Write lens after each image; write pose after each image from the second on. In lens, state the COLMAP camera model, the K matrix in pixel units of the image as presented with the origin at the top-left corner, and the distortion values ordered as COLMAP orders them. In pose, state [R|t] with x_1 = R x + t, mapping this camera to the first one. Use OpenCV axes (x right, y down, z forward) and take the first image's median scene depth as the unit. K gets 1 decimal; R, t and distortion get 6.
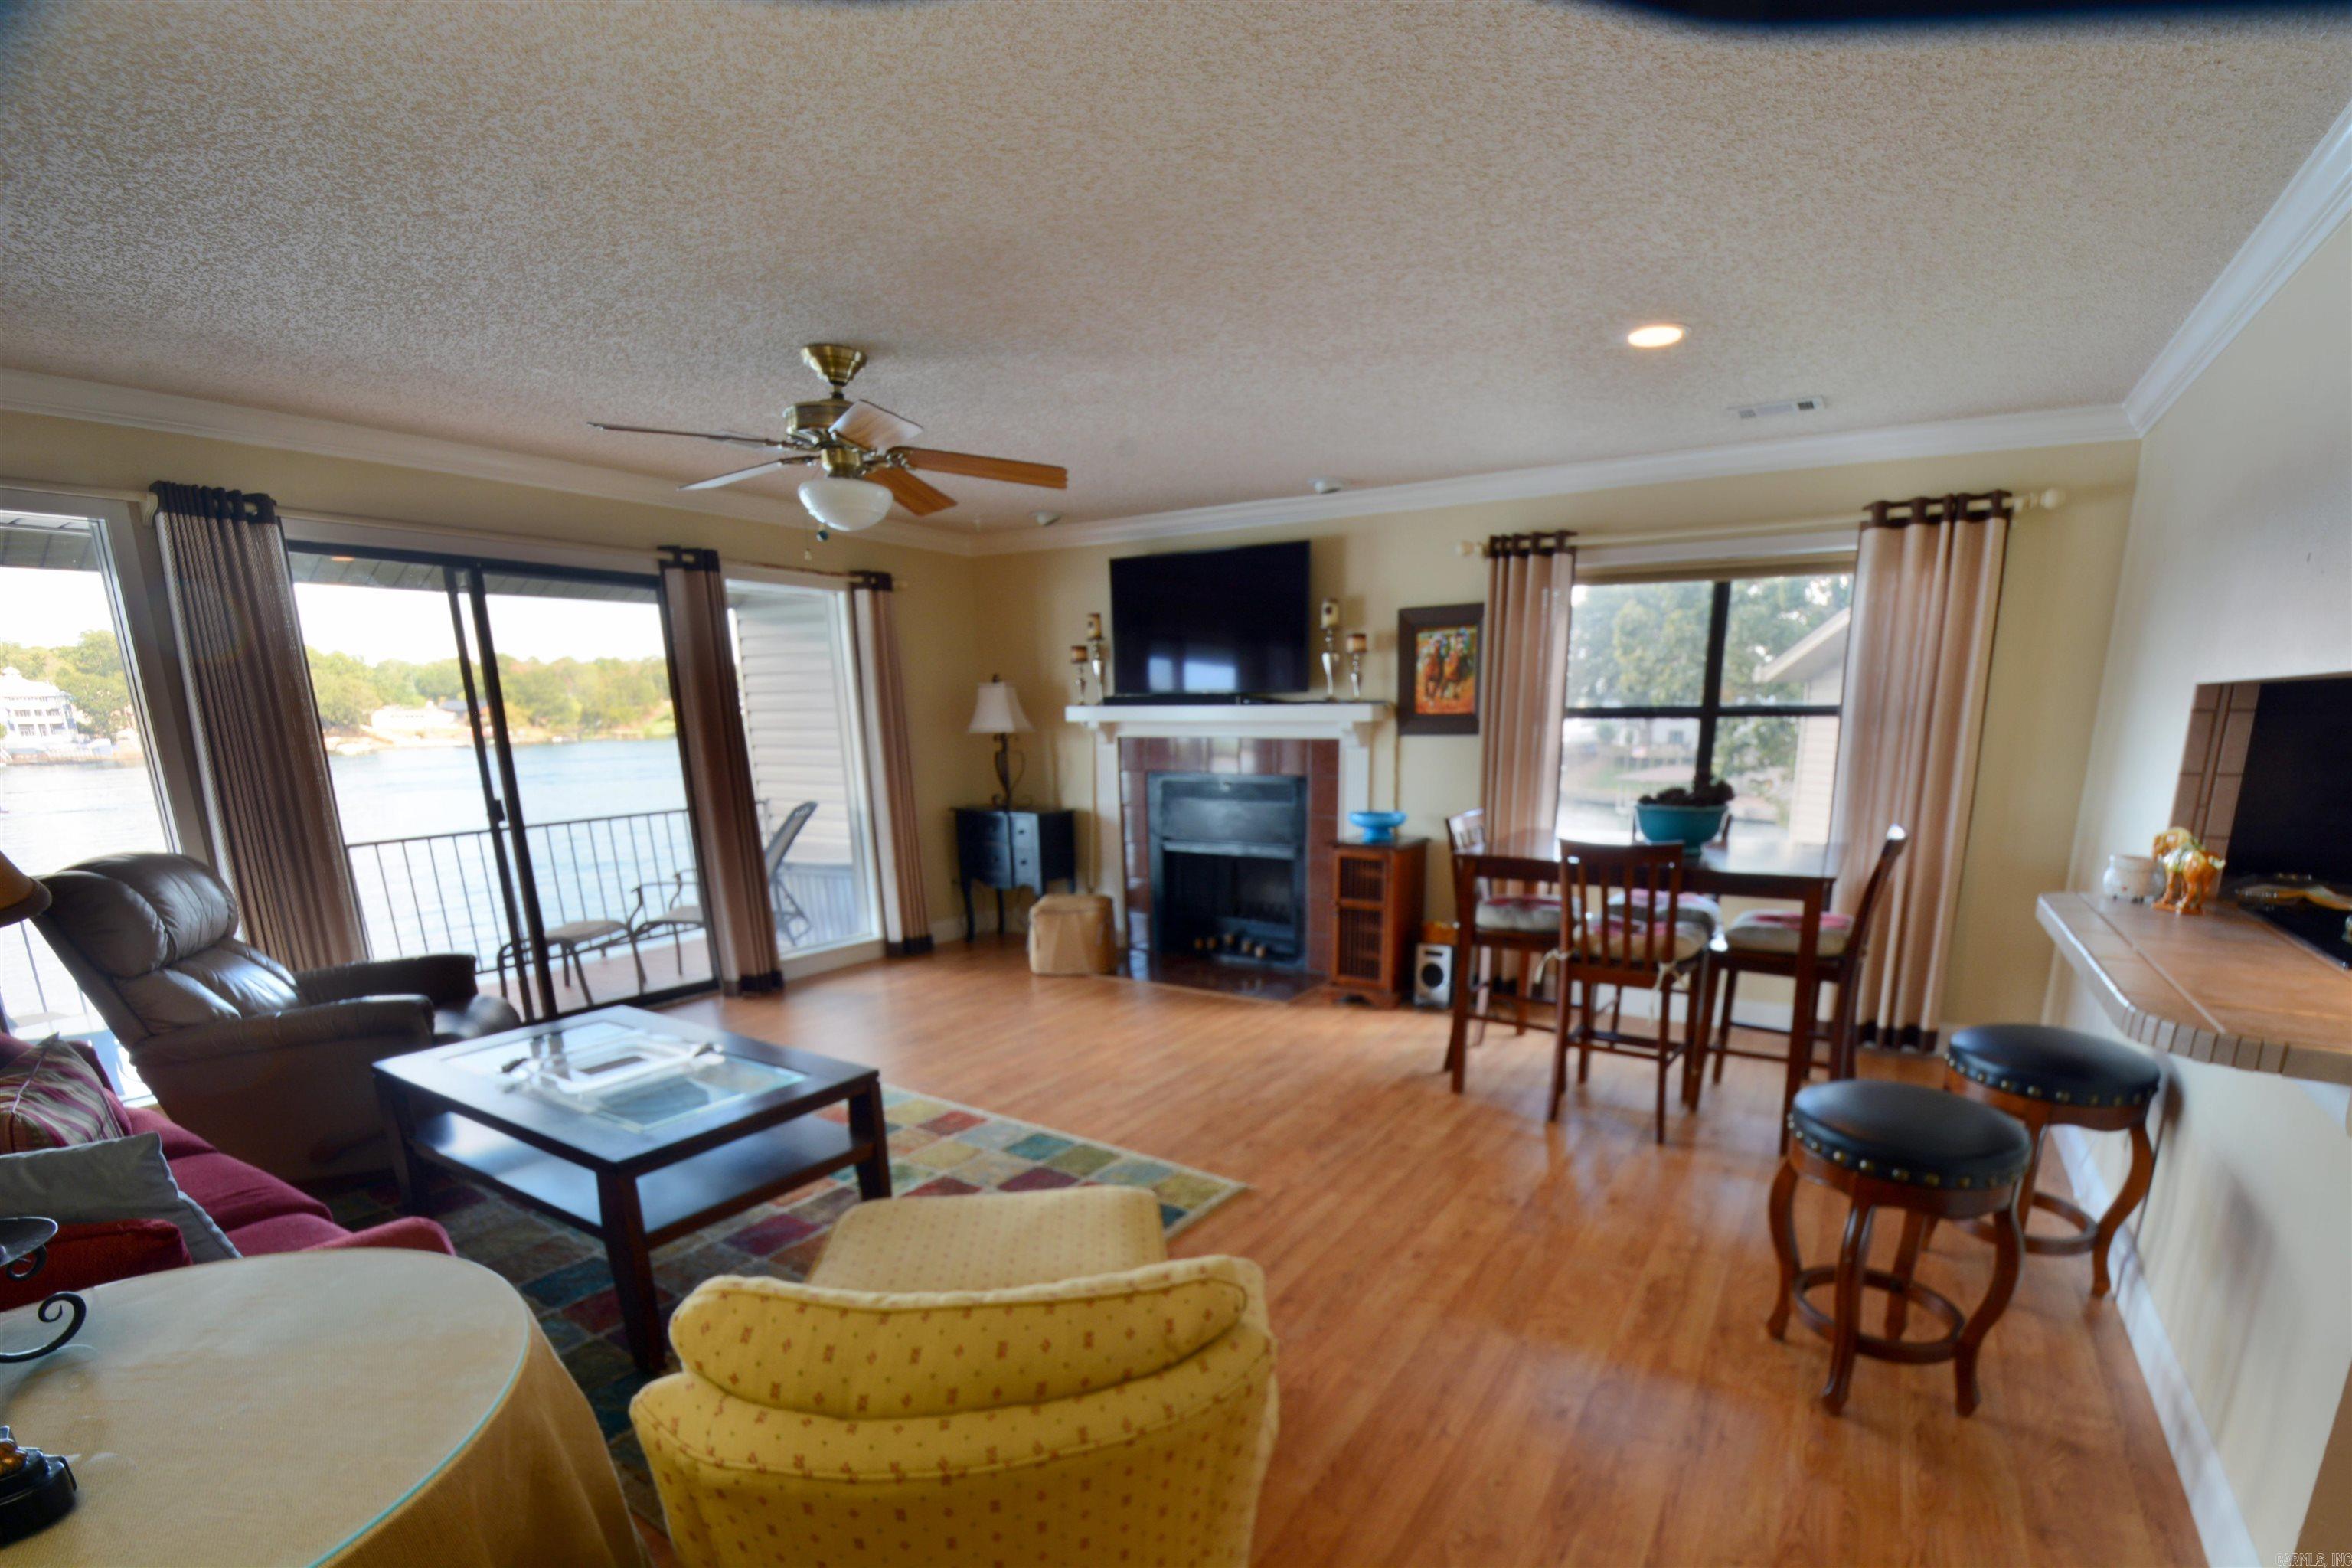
lens RADIAL K [[1048.1, 0, 1252.8], [0, 1048.1, 989.7], [0, 0, 1]] dist [0.013042, -0.021052]
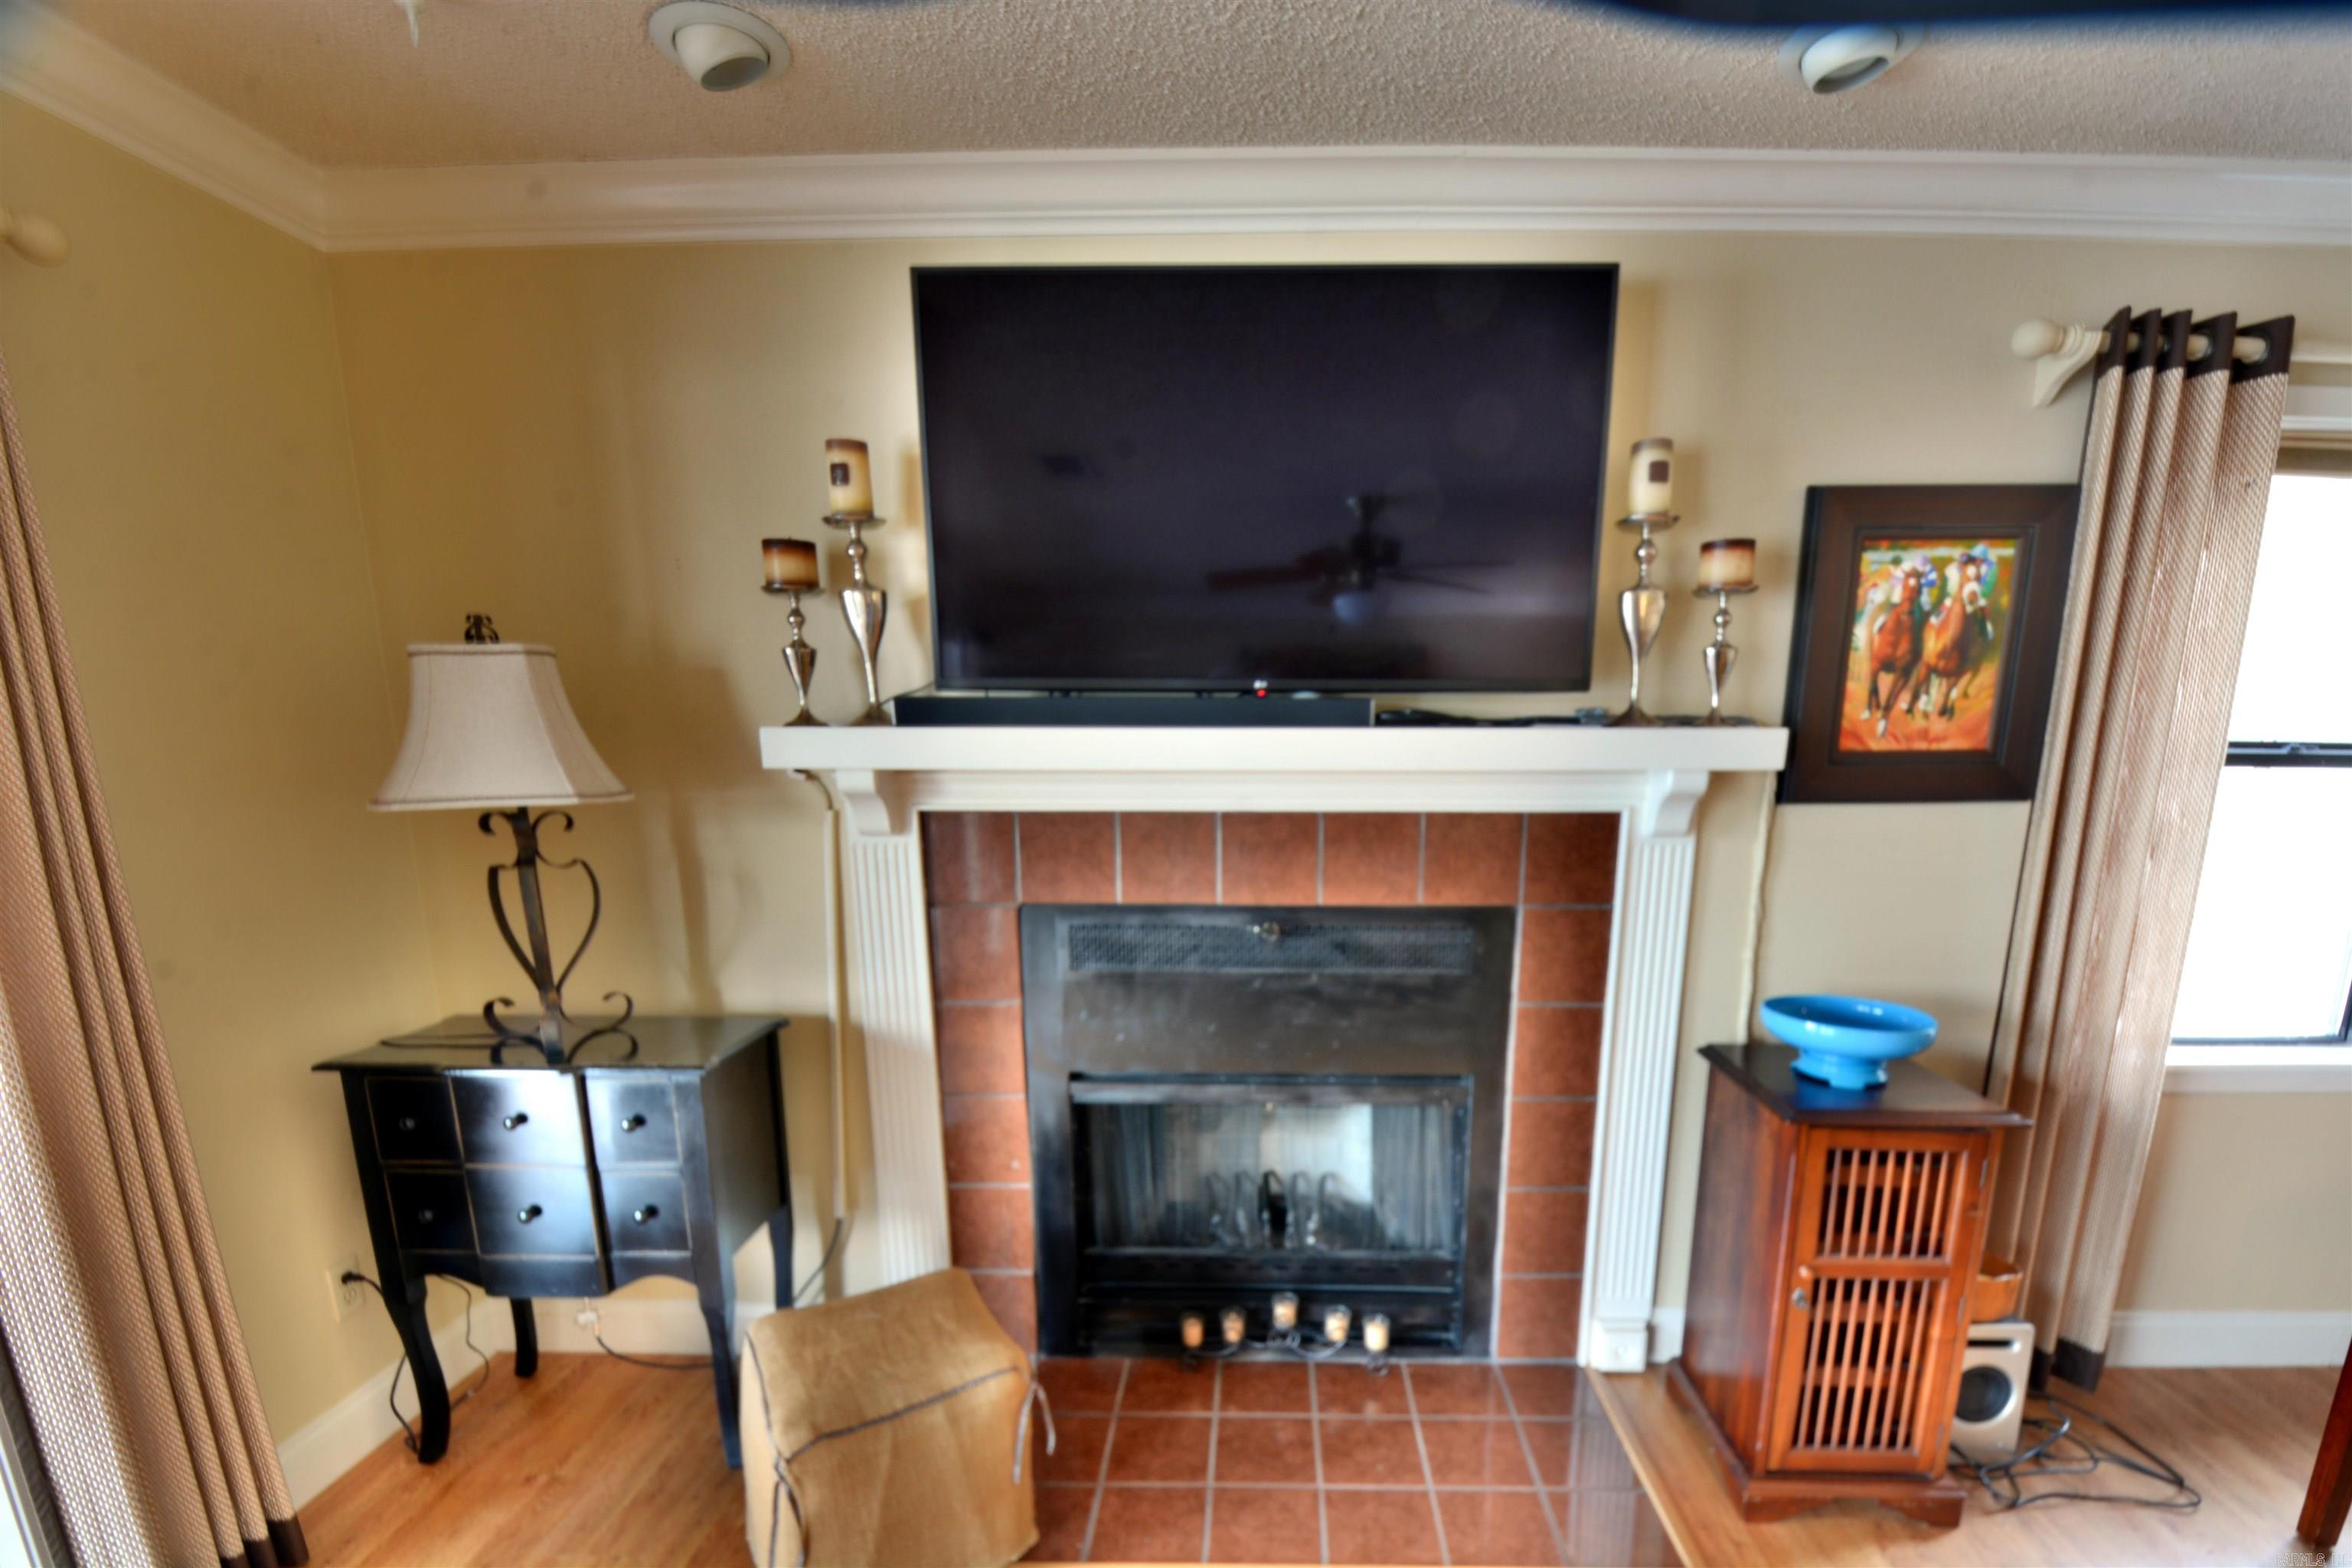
lens RADIAL K [[1048.1, 0, 1252.8], [0, 1048.1, 989.7], [0, 0, 1]] dist [0.013042, -0.021052]
pose [[0.868431, -0.103168, 0.484958, -0.230657], [0.122107, 0.992488, -0.007522, -0.181697], [-0.480539, 0.065750, 0.874505, 0.704110]]
